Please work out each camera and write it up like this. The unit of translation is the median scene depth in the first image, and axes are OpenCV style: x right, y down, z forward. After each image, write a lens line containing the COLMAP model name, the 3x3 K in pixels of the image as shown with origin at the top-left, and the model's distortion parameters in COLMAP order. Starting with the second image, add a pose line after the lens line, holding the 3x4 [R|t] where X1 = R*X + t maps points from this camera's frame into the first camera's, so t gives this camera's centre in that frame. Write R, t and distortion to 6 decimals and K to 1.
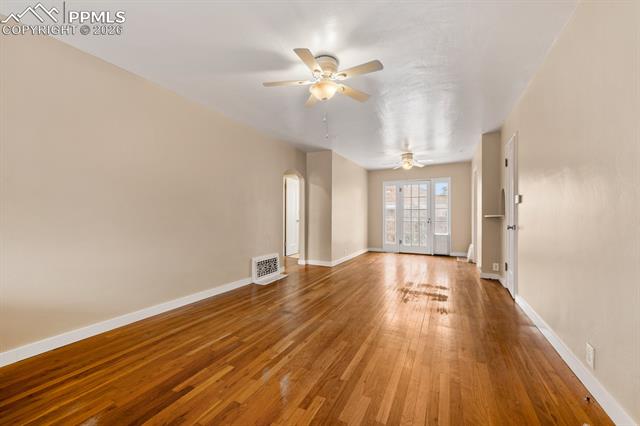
lens RADIAL K [[254.3, 0, 319.1], [0, 254.3, 214.6], [0, 0, 1]] dist [0.001165, 0.000258]
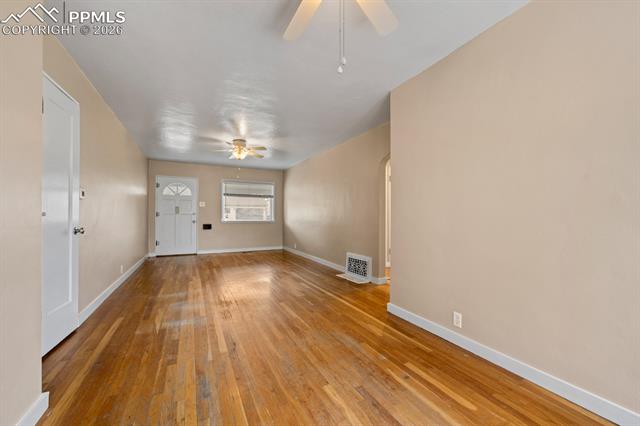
lens RADIAL K [[254.3, 0, 320.0], [0, 254.3, 214.4], [0, 0, 1]] dist [0.001165, 0.000258]
pose [[-0.583402, -0.008935, -0.812135, 0.450264], [-0.000897, 0.999946, -0.010357, 0.007031], [0.812183, -0.005314, -0.583378, 0.945872]]
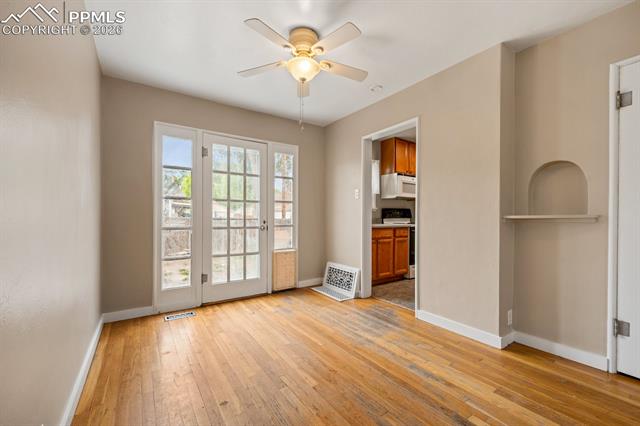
lens RADIAL K [[254.3, 0, 315.5], [0, 254.3, 210.4], [0, 0, 1]] dist [0.001165, 0.000258]
pose [[0.472581, 0.020565, 0.881047, 0.045224], [-0.008862, 0.999788, -0.018583, 0.004509], [-0.881243, 0.000974, 0.472663, 0.701291]]
